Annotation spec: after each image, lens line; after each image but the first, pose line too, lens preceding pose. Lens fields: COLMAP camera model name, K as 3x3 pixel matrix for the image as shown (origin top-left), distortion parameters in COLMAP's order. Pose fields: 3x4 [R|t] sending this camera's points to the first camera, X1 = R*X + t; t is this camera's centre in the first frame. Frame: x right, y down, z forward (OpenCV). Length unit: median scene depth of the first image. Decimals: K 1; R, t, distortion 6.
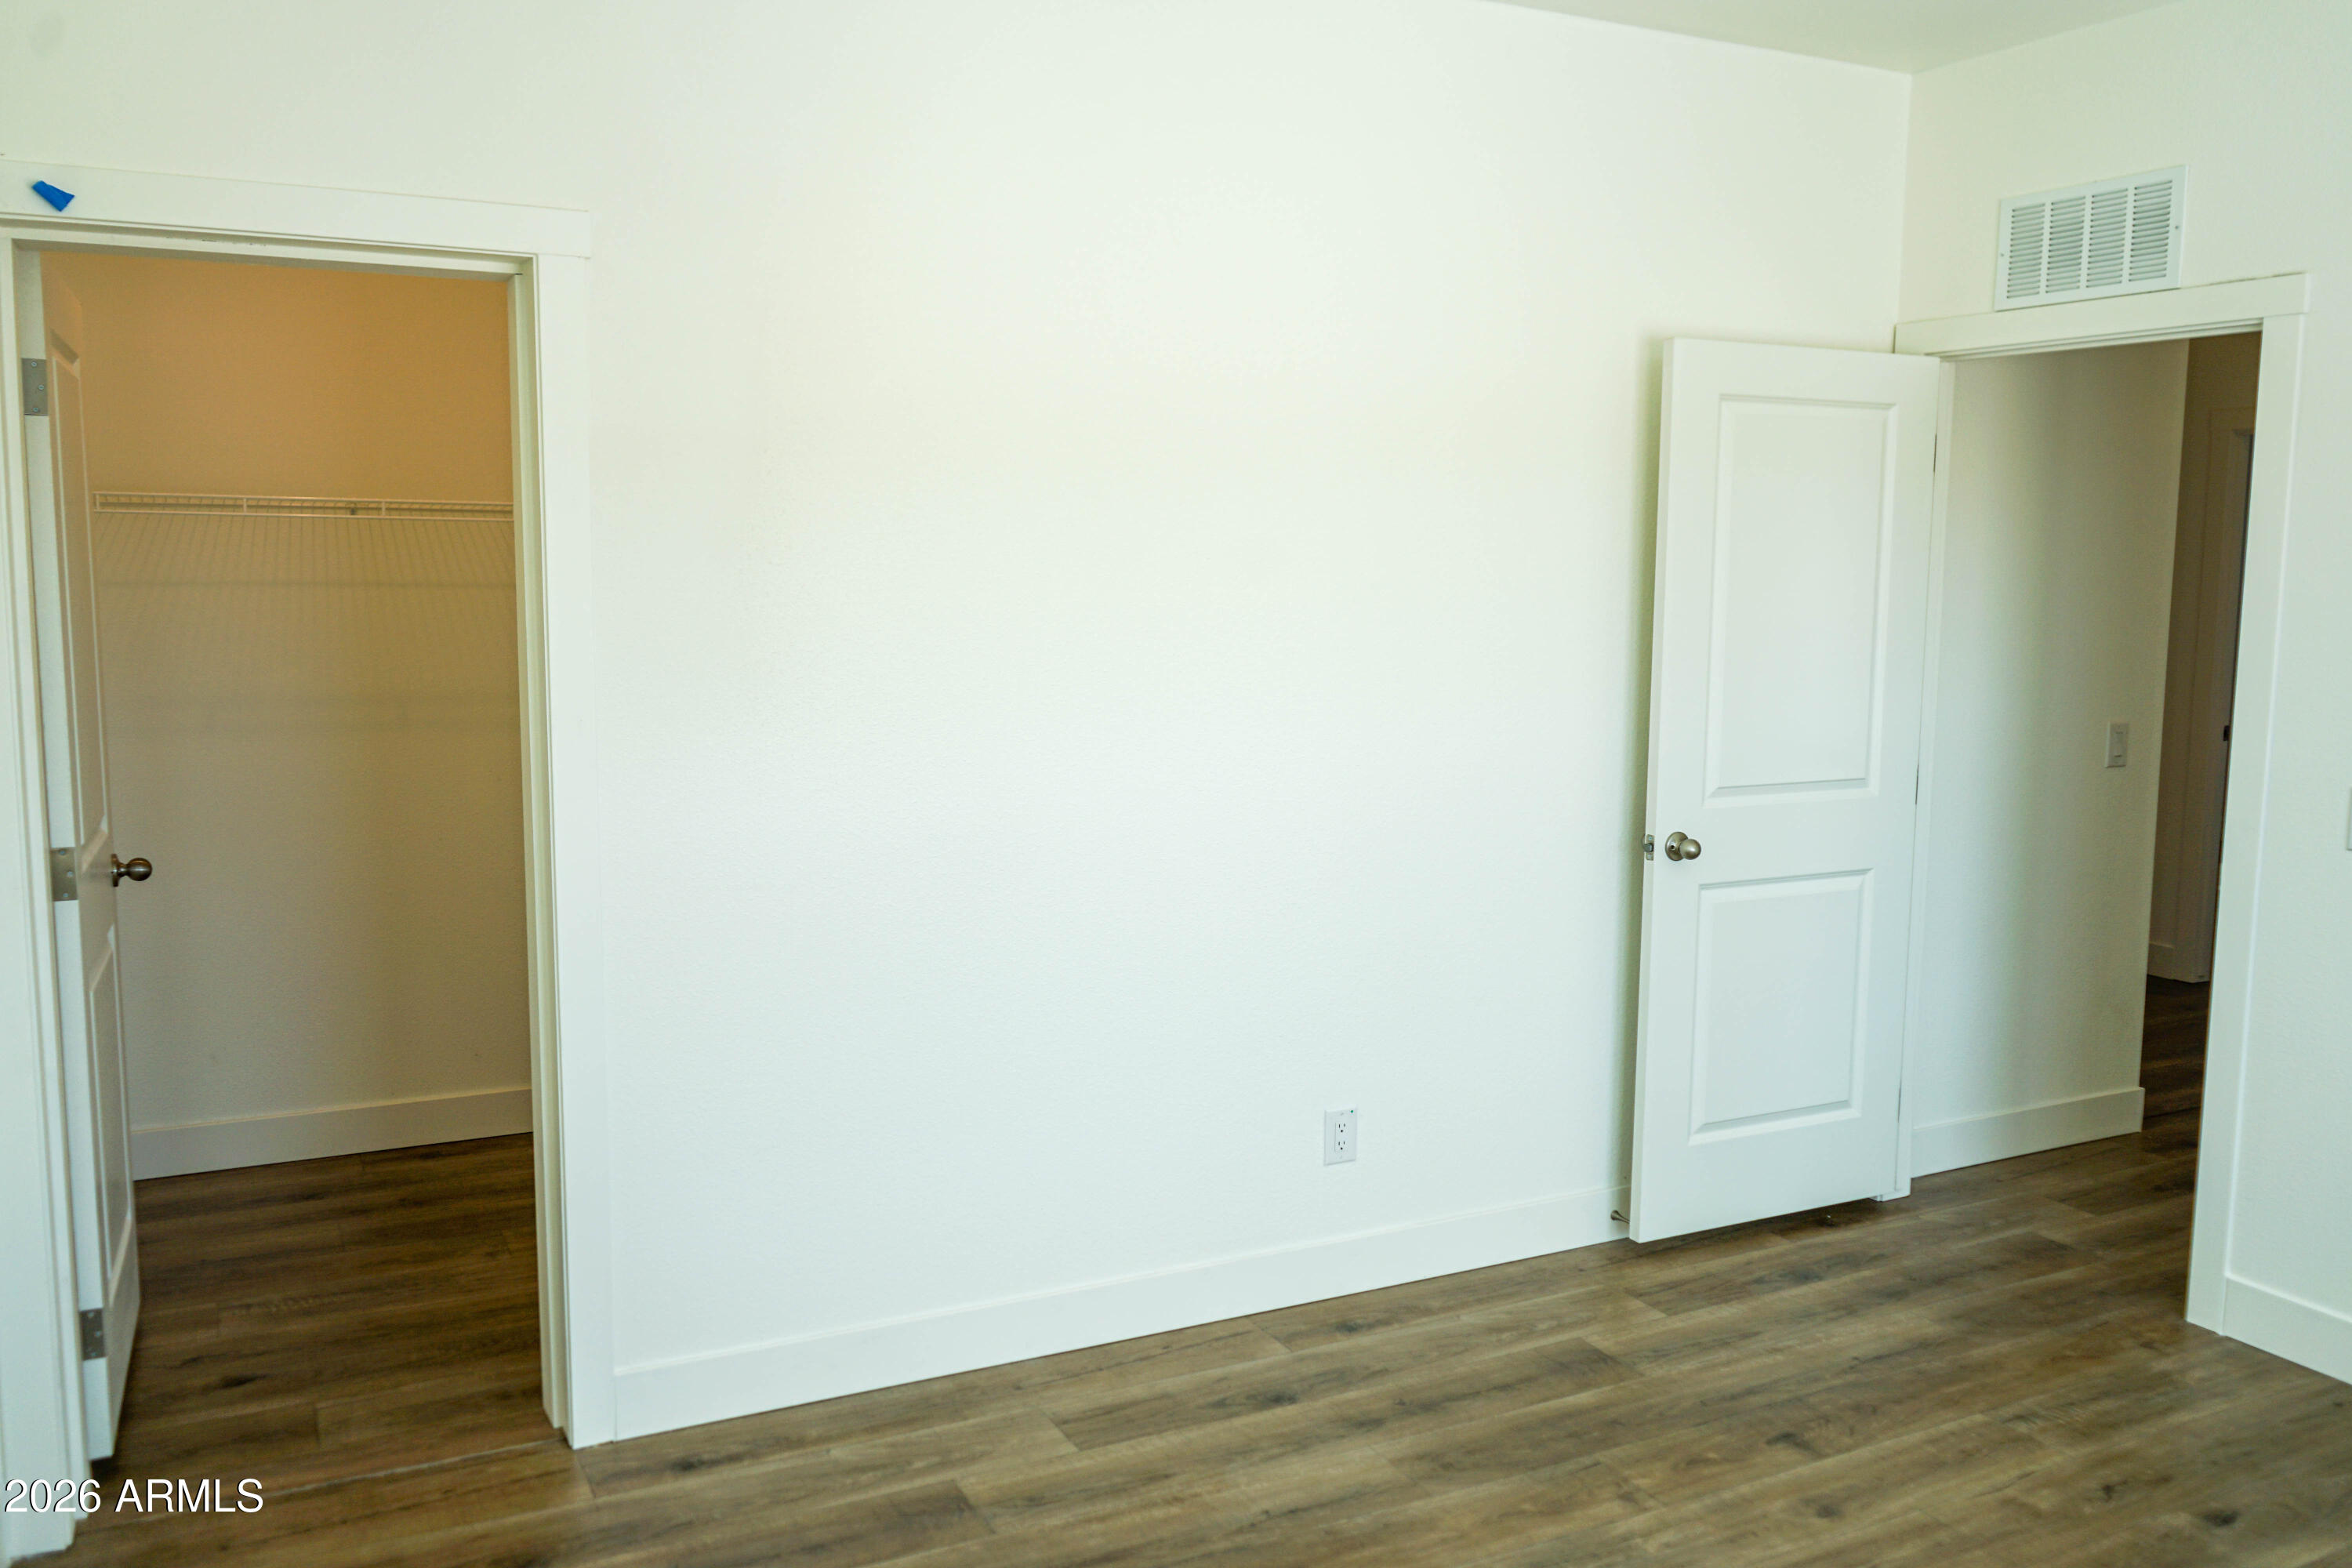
lens RADIAL K [[1880.0, 0, 1189.0], [0, 1880.0, 776.6], [0, 0, 1]] dist [-0.019662, 0.015065]
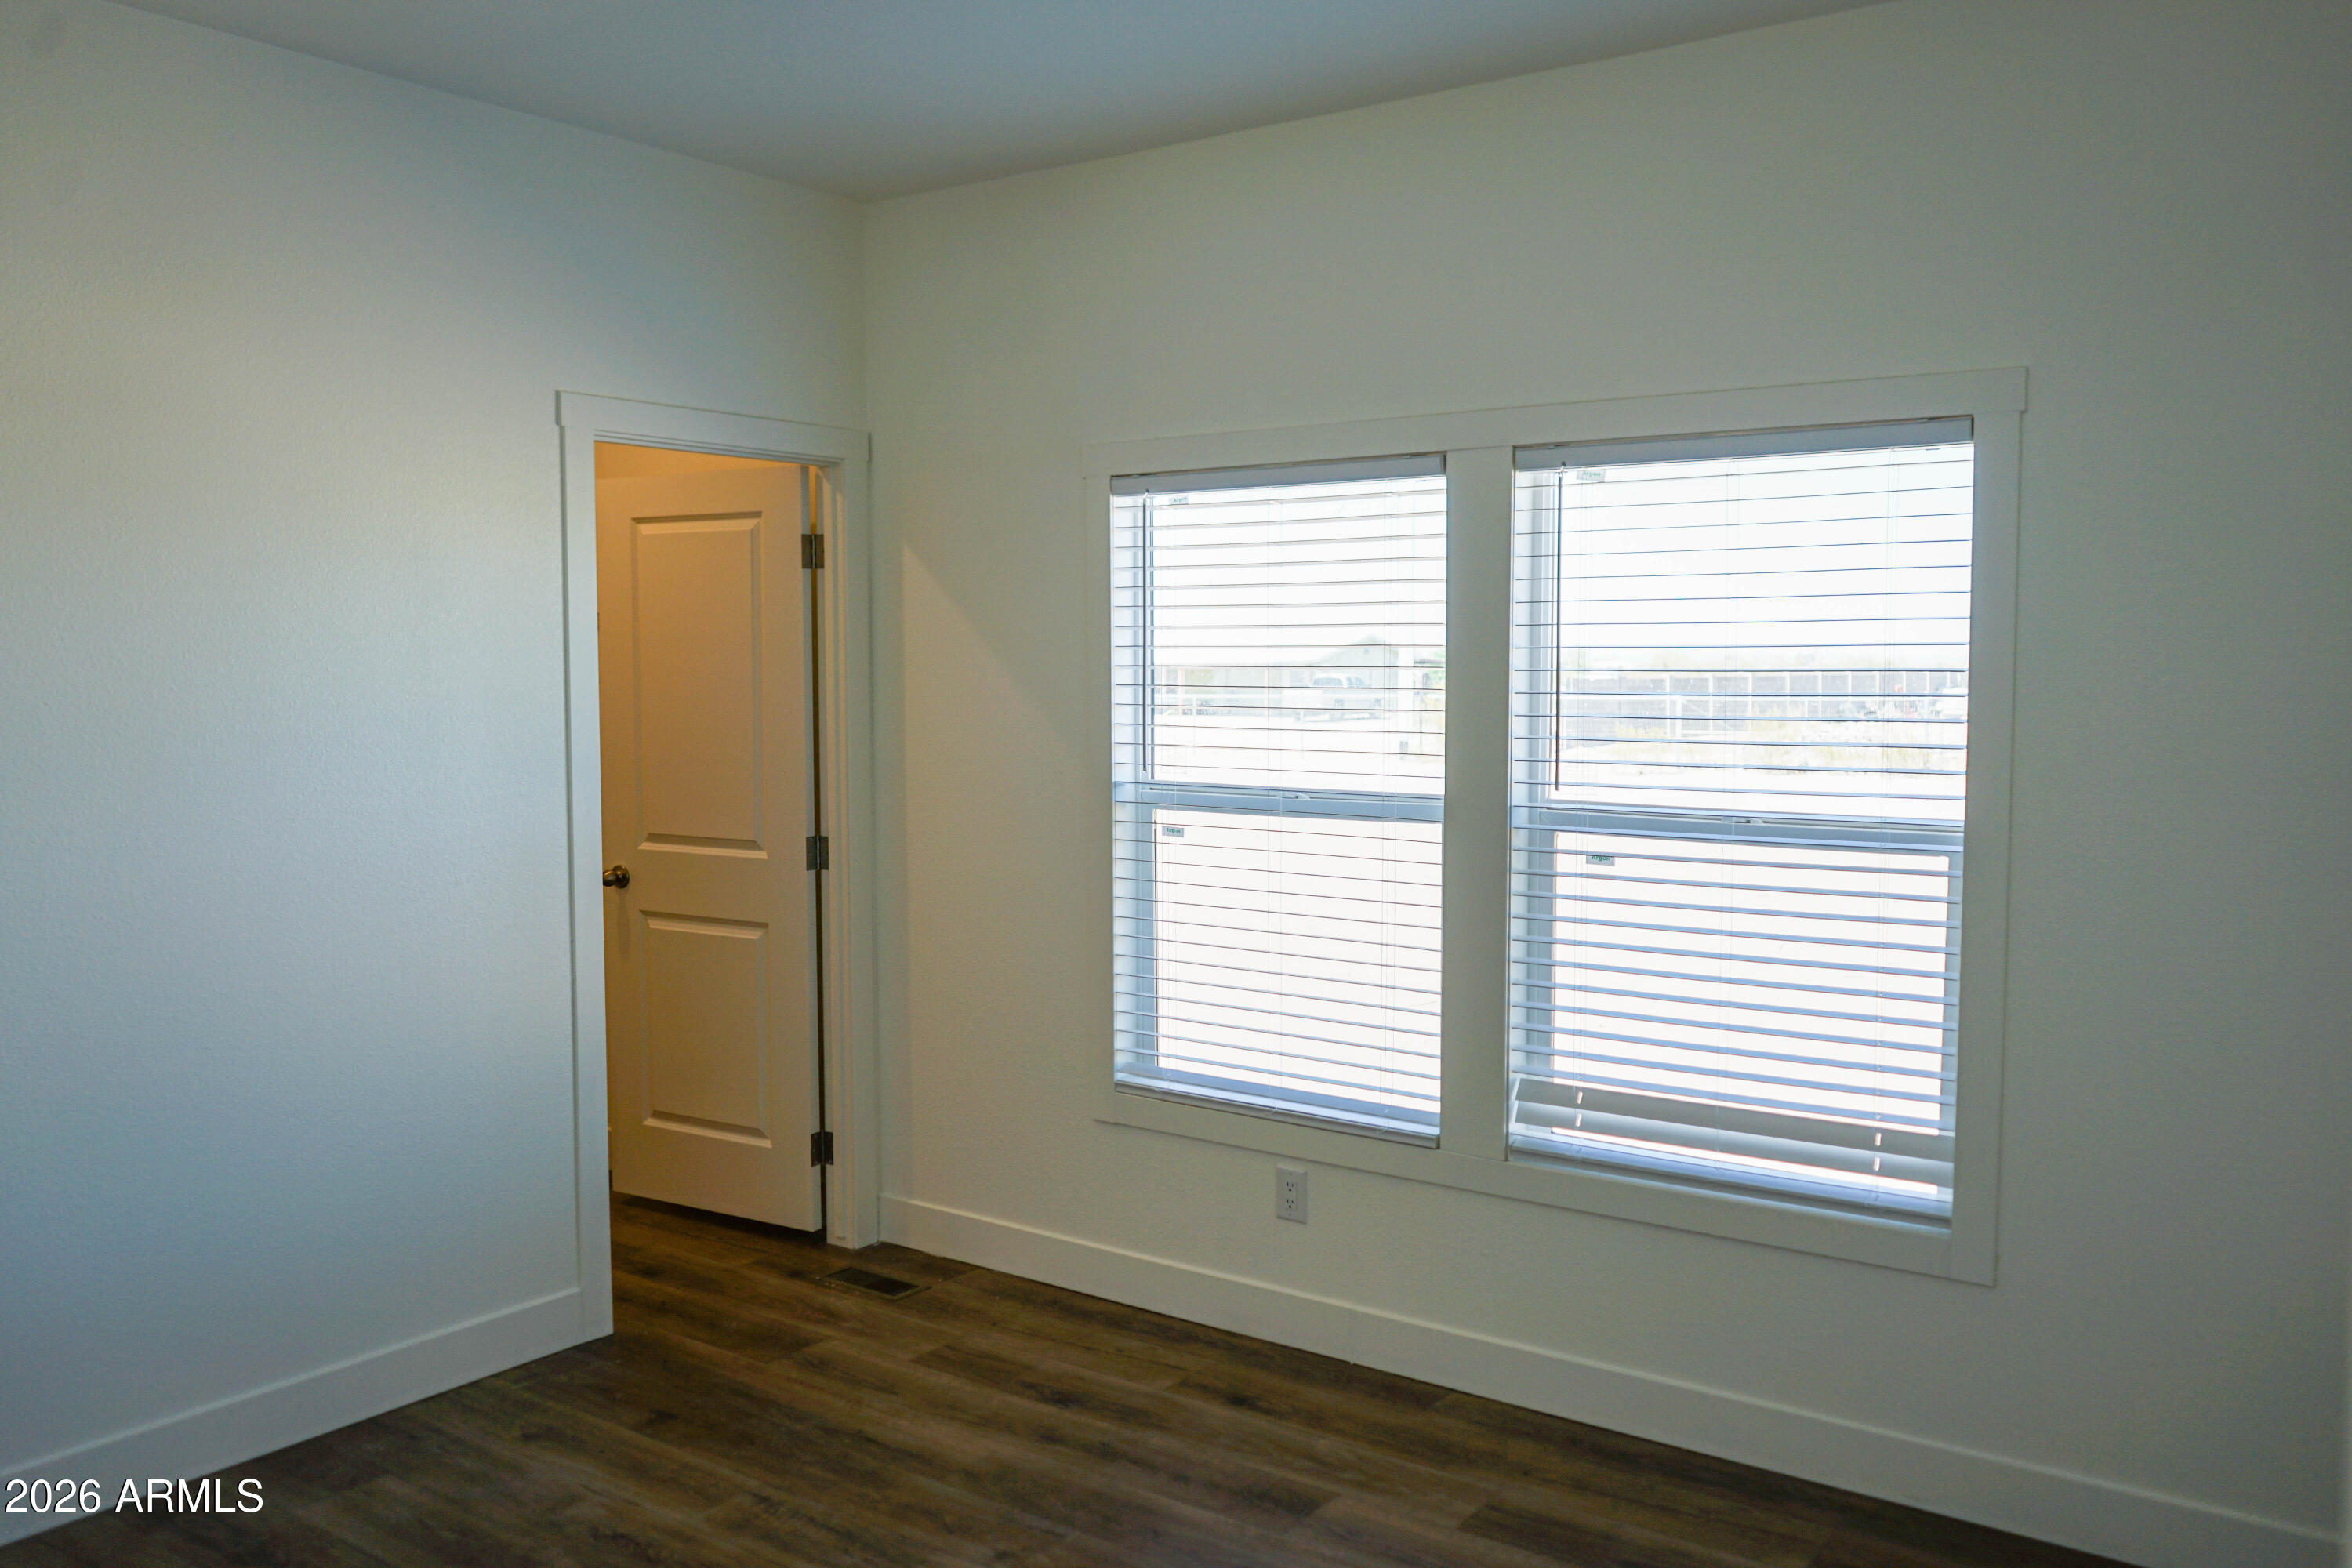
lens RADIAL K [[1880.0, 0, 1190.3], [0, 1880.0, 842.2], [0, 0, 1]] dist [-0.019662, 0.015065]
pose [[0.431808, 0.074167, -0.898911, 1.101176], [-0.093832, 0.994900, 0.037013, -0.052431], [0.897072, 0.068364, 0.436565, 0.572941]]
